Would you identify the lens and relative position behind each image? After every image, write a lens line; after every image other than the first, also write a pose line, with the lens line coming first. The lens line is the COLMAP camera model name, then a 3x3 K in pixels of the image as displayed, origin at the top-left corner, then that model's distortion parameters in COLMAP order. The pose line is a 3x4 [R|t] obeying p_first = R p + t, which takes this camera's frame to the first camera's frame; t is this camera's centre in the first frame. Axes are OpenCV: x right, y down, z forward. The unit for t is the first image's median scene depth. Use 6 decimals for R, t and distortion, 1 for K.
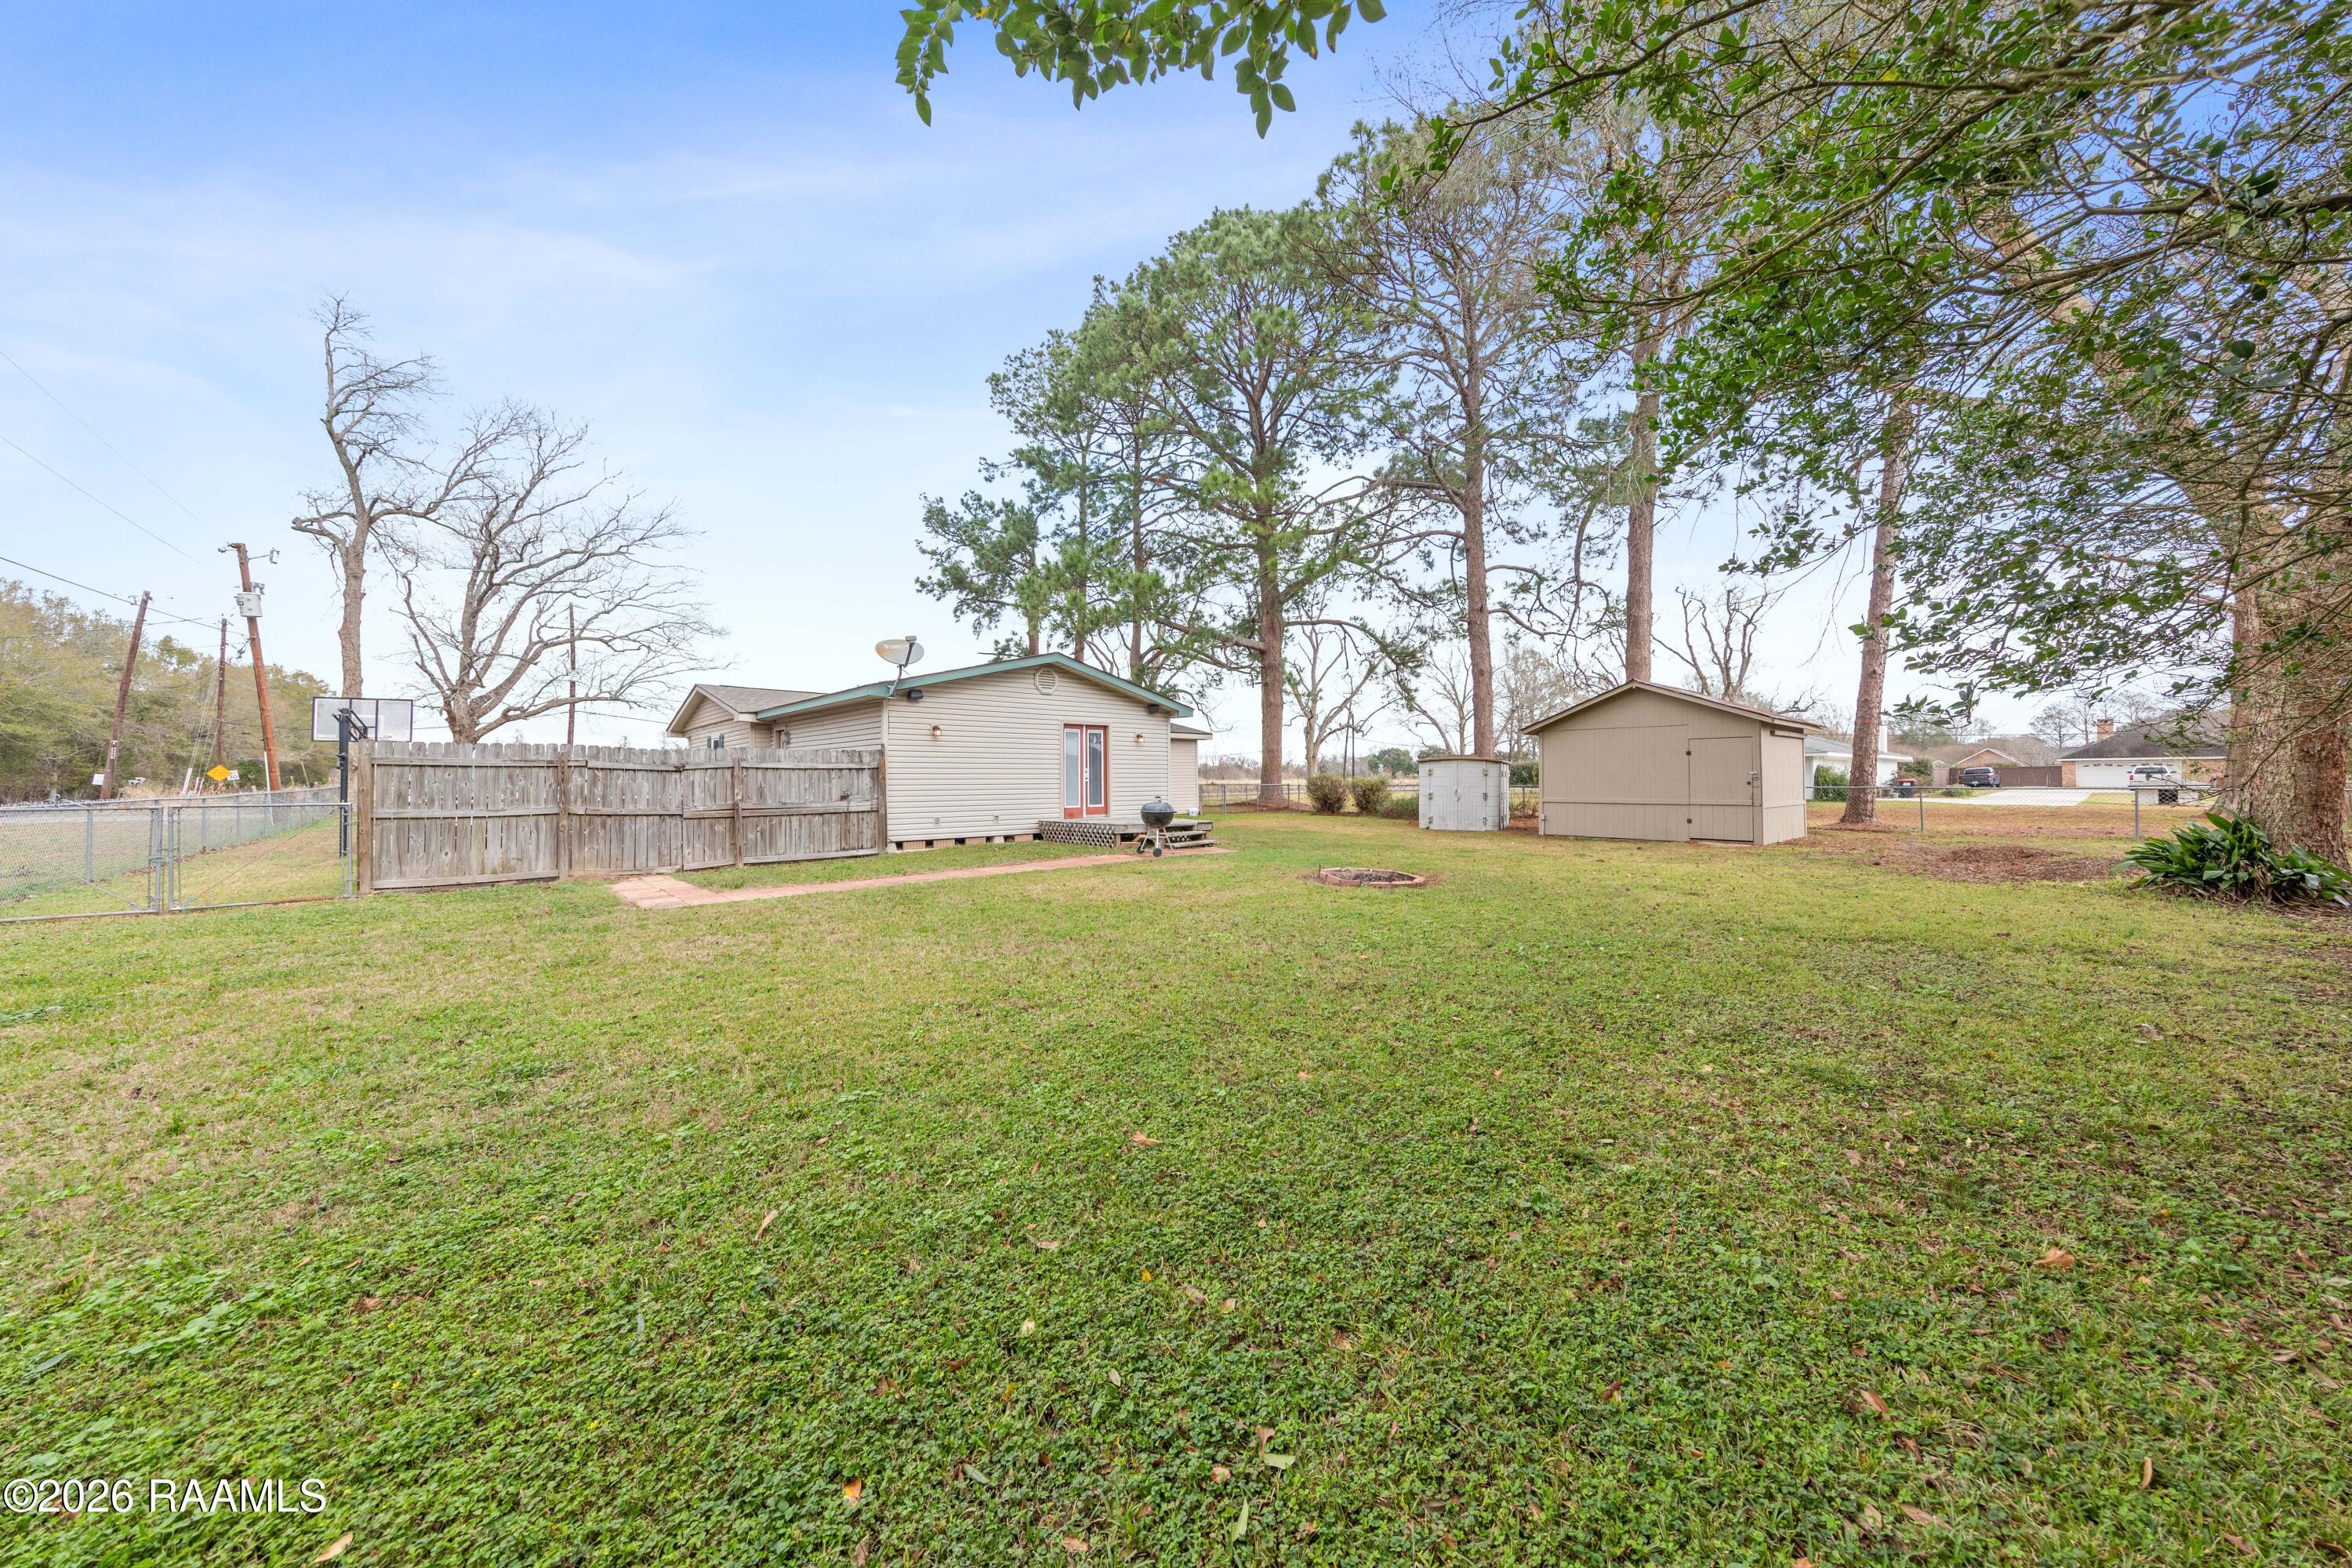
lens RADIAL K [[785.3, 0, 1175.9], [0, 785.3, 779.9], [0, 0, 1]] dist [-0.000875, 0.000071]
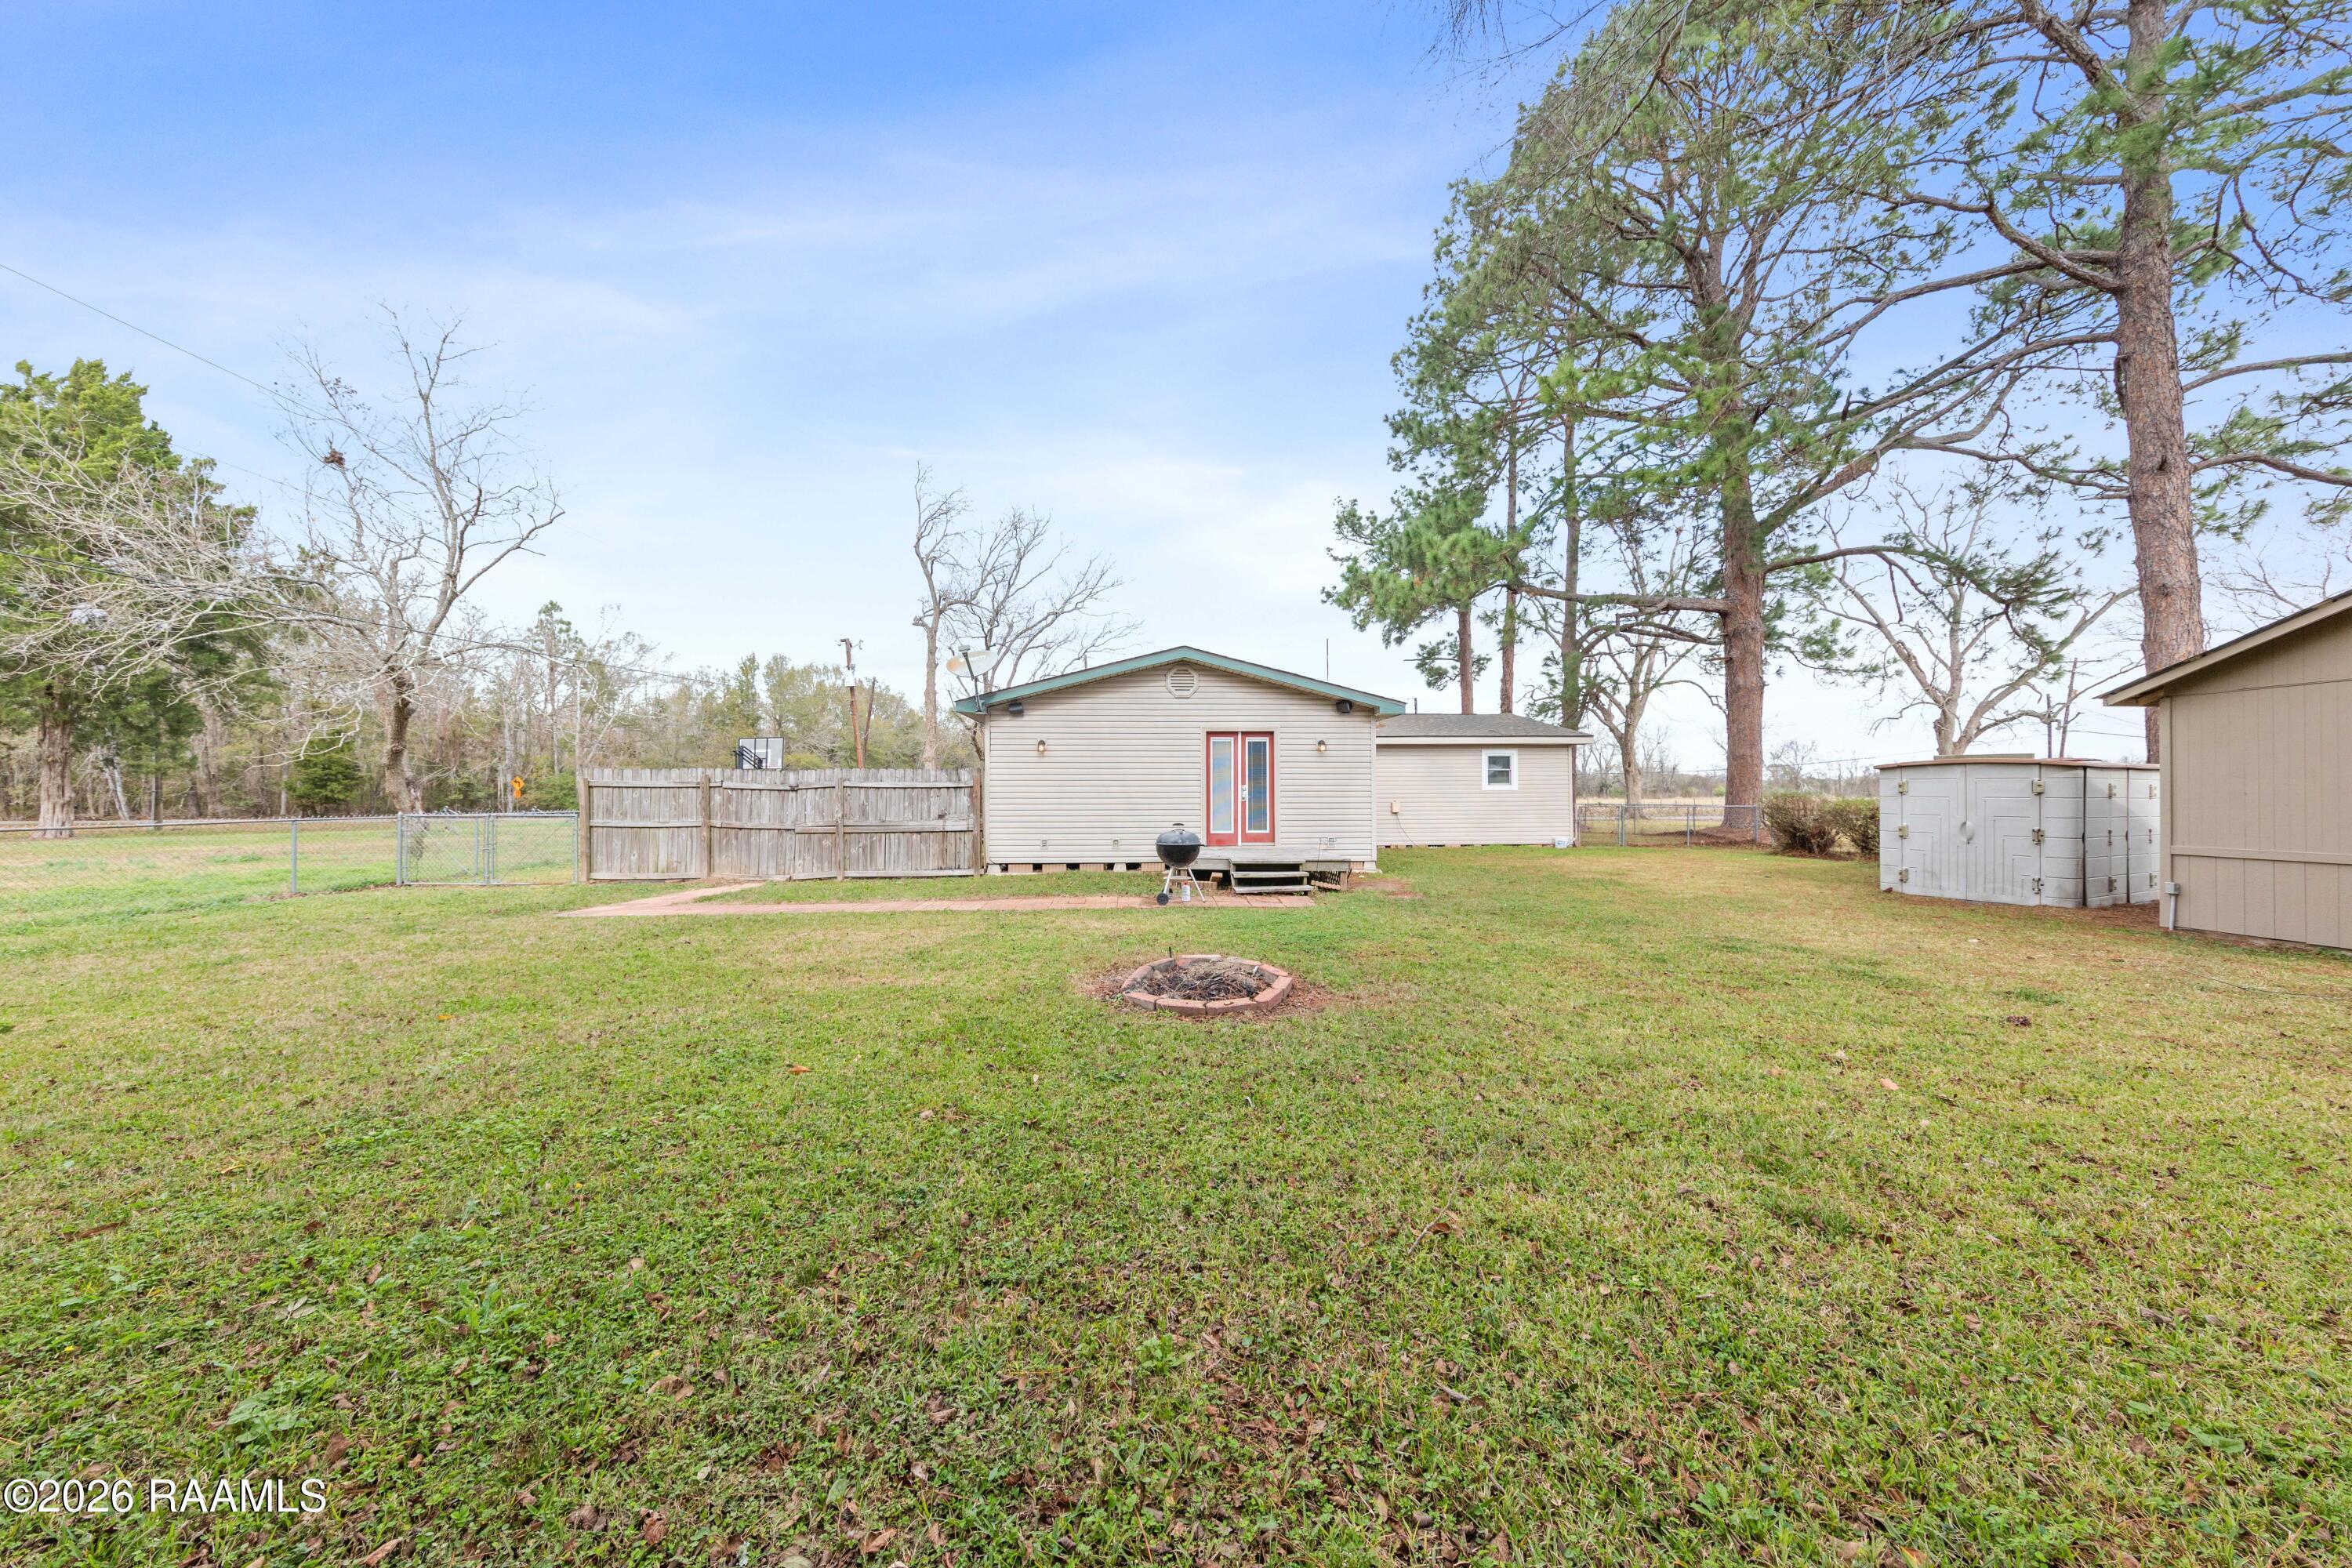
lens RADIAL K [[785.3, 0, 1184.2], [0, 785.3, 789.9], [0, 0, 1]] dist [-0.000875, 0.000071]
pose [[0.775849, -0.001729, -0.630916, 0.347240], [-0.003201, 0.999973, -0.006676, -0.004563], [0.630911, 0.007199, 0.775822, 0.331152]]
